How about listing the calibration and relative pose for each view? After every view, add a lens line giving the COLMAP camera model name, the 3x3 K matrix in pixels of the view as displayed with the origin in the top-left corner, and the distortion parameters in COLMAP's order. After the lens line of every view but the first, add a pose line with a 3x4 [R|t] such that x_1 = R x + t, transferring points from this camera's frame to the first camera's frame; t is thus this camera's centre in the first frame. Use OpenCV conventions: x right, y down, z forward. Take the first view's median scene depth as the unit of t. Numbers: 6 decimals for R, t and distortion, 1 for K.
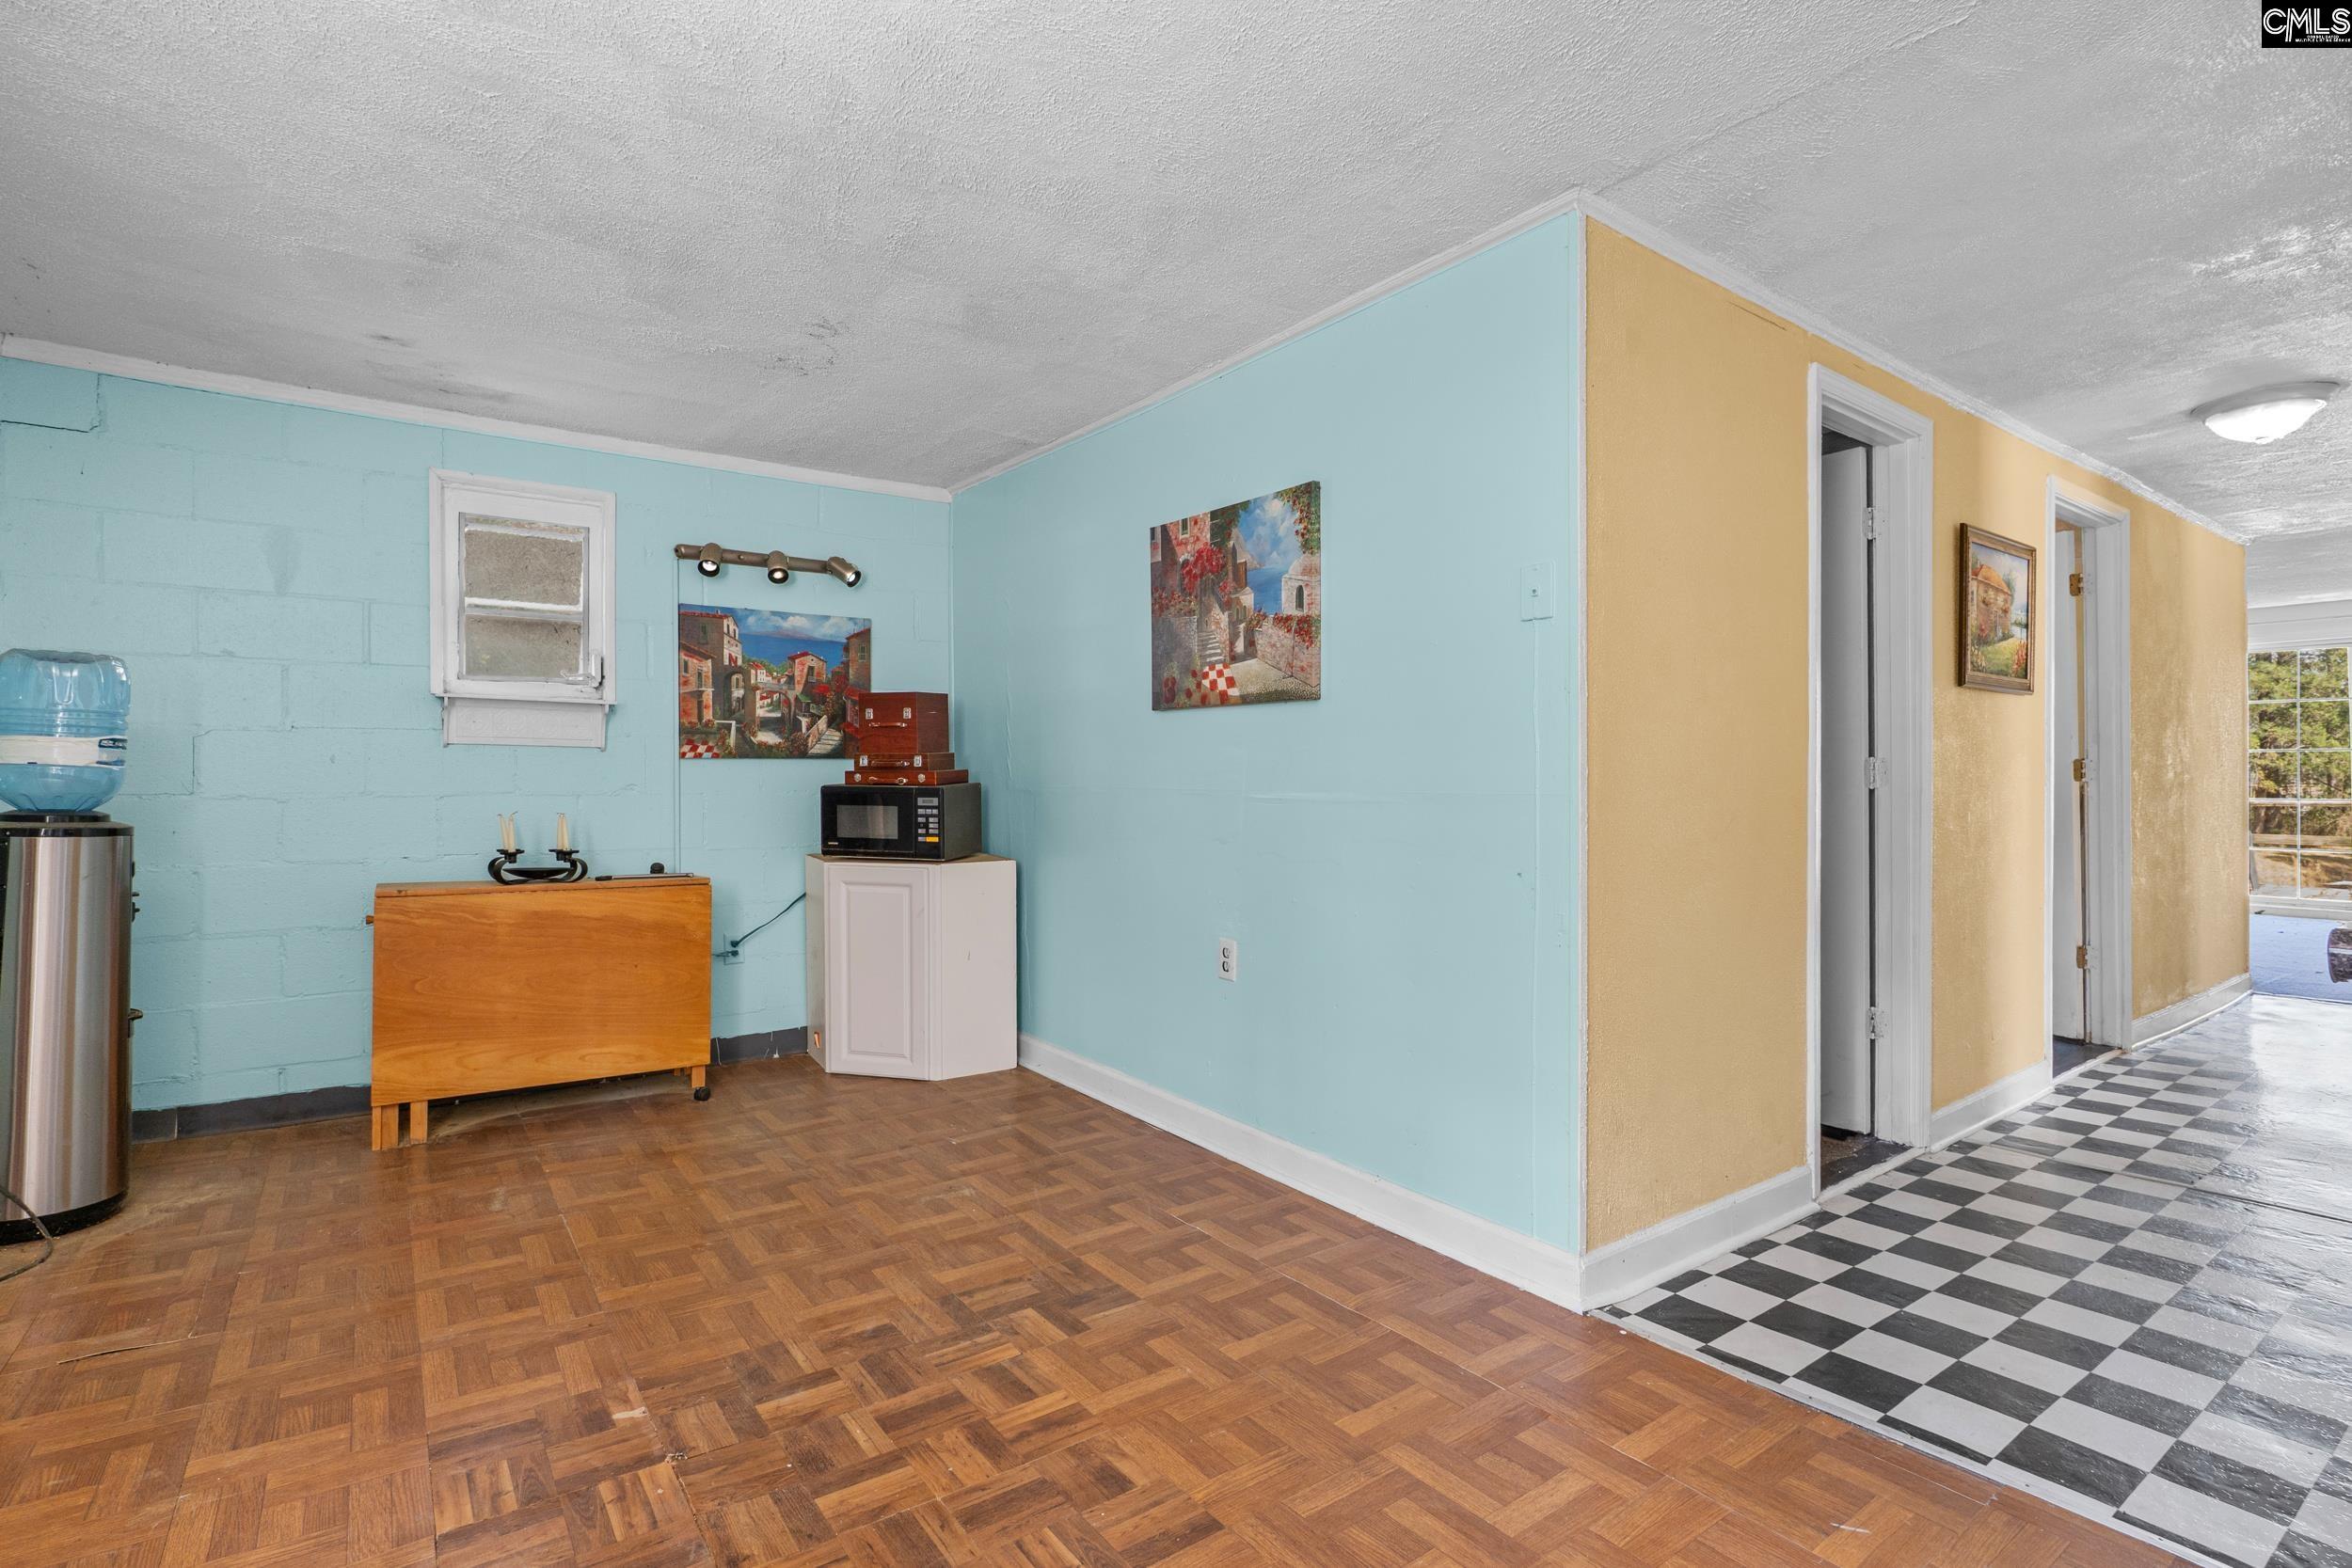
lens RADIAL K [[1102.2, 0, 1164.7], [0, 1102.2, 778.9], [0, 0, 1]] dist [-0.004488, -0.000194]
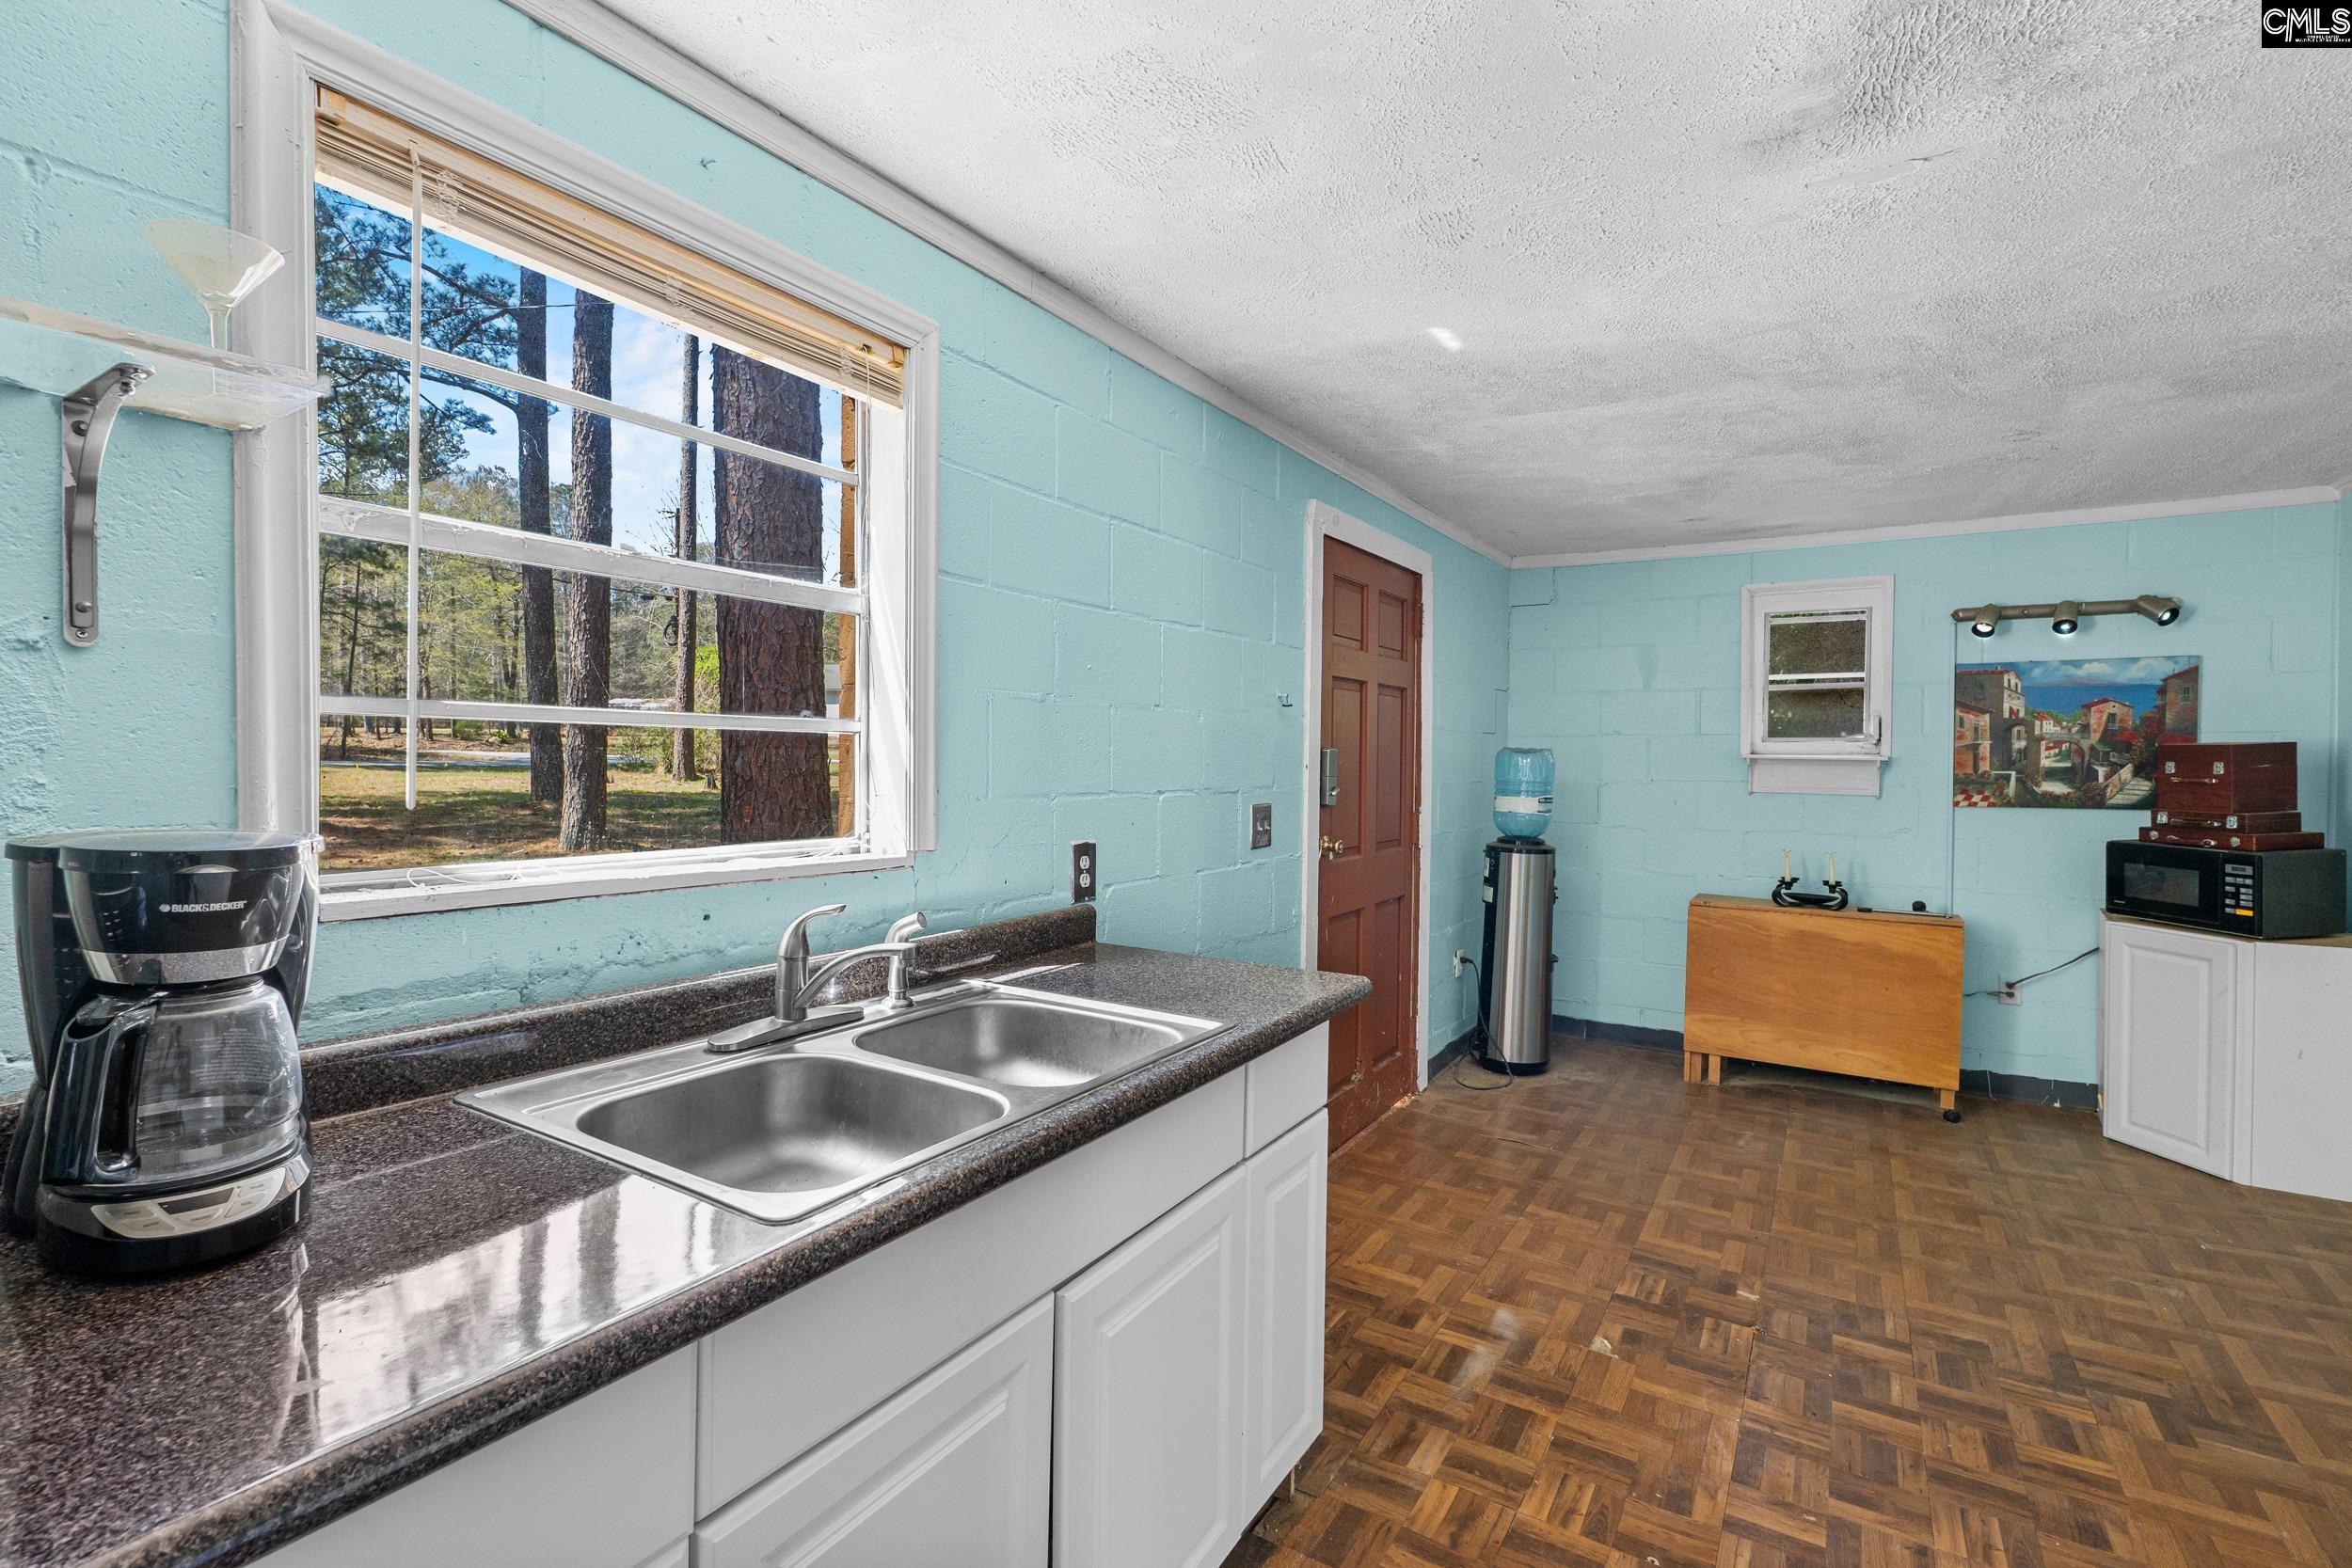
lens RADIAL K [[1102.2, 0, 1168.5], [0, 1102.2, 780.0], [0, 0, 1]] dist [-0.004488, -0.000194]
pose [[0.378290, 0.026433, -0.925310, 0.334046], [-0.002934, 0.999621, 0.027357, -0.088925], [0.925682, -0.007634, 0.378225, -0.160063]]
